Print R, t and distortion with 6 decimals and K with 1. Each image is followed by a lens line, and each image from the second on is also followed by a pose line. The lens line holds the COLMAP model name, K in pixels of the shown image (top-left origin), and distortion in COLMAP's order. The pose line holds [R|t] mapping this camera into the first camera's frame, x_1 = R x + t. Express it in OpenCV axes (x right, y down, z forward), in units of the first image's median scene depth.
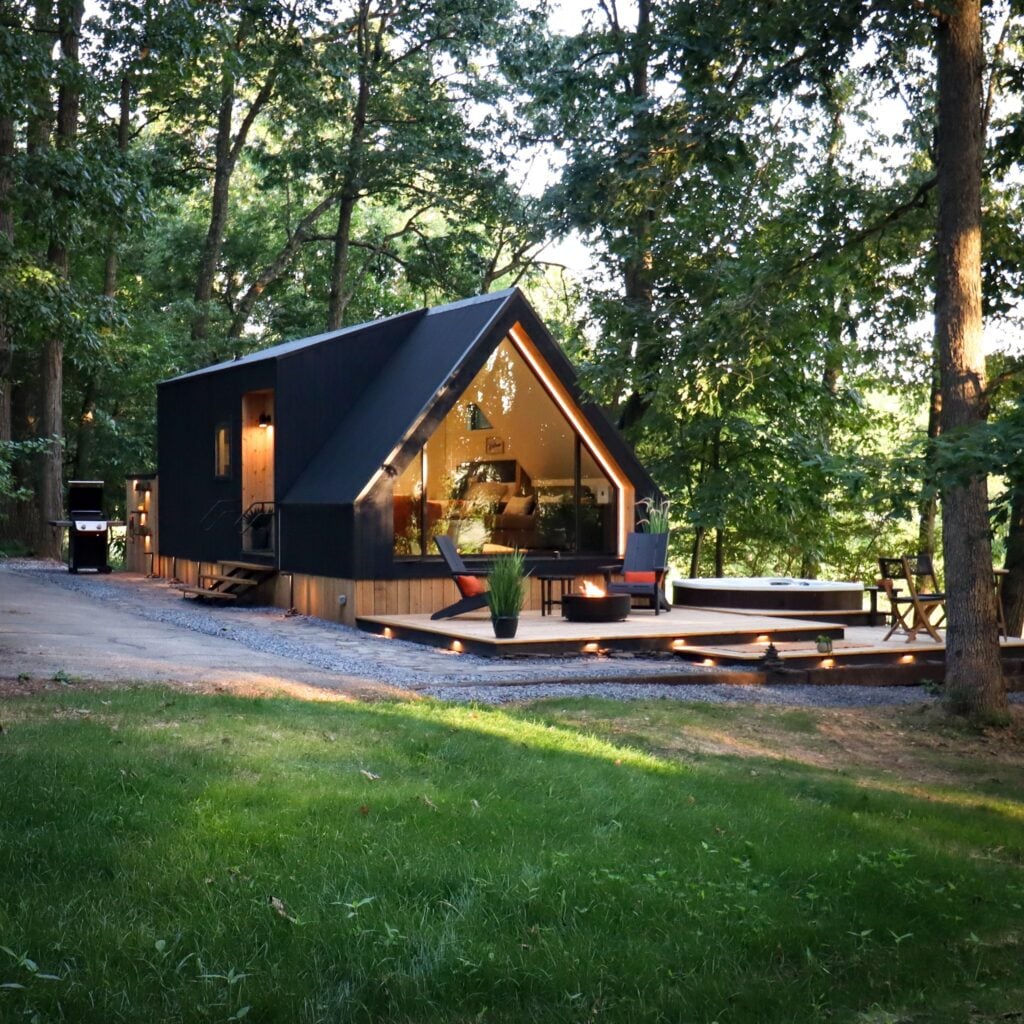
lens RADIAL K [[1794.5, 0, 512.0], [0, 1794.5, 512.0], [0, 0, 1]] dist [0.032218, -0.045911]
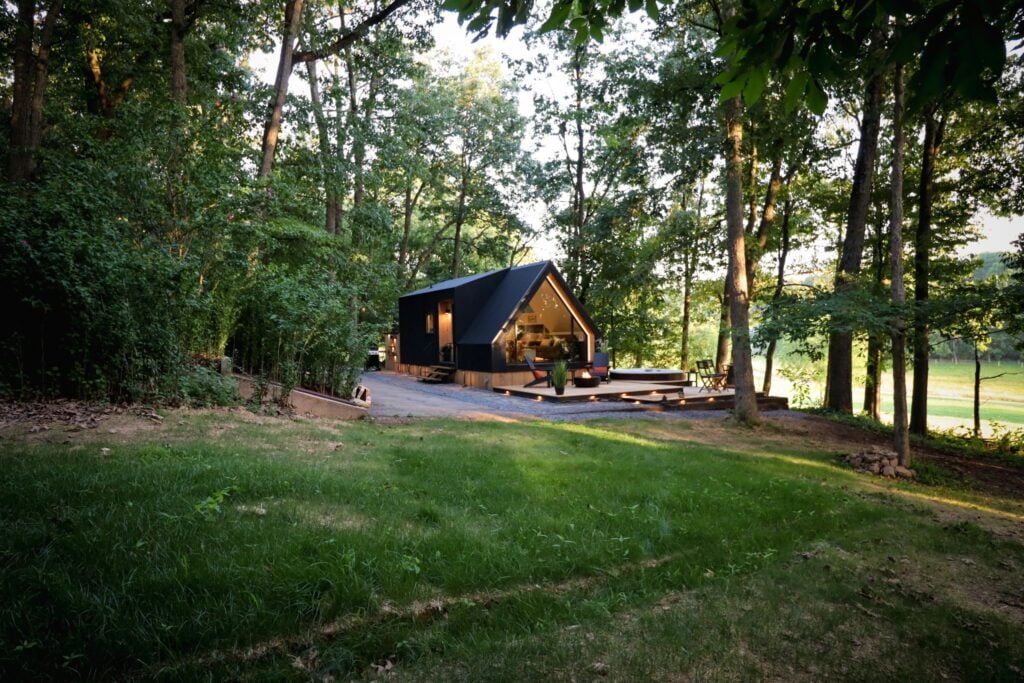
lens RADIAL K [[690.4, 0, 512.0], [0, 690.4, 341.5], [0, 0, 1]] dist [0.001121, -0.000179]
pose [[0.999444, -0.019167, 0.027300, -0.079519], [0.019101, 0.999814, 0.002687, -0.009295], [-0.027347, -0.002164, 0.999624, -0.003763]]
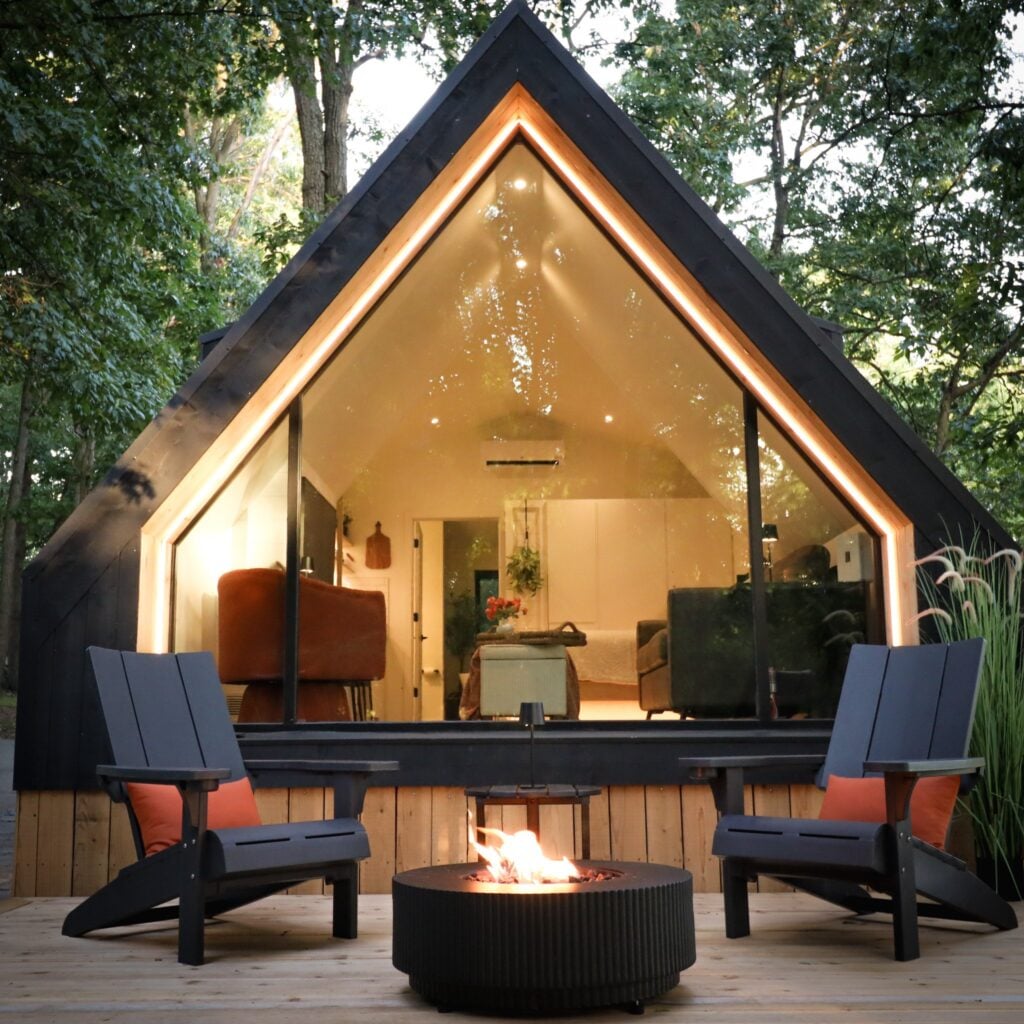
lens RADIAL K [[1331.1, 0, 499.7], [0, 1331.1, 512.9], [0, 0, 1]] dist [0.012404, 0.008607]
pose [[0.903790, -0.072079, -0.421863, 0.103806], [0.002112, 0.986455, -0.164019, 0.025697], [0.427971, 0.147347, 0.891701, 0.747228]]
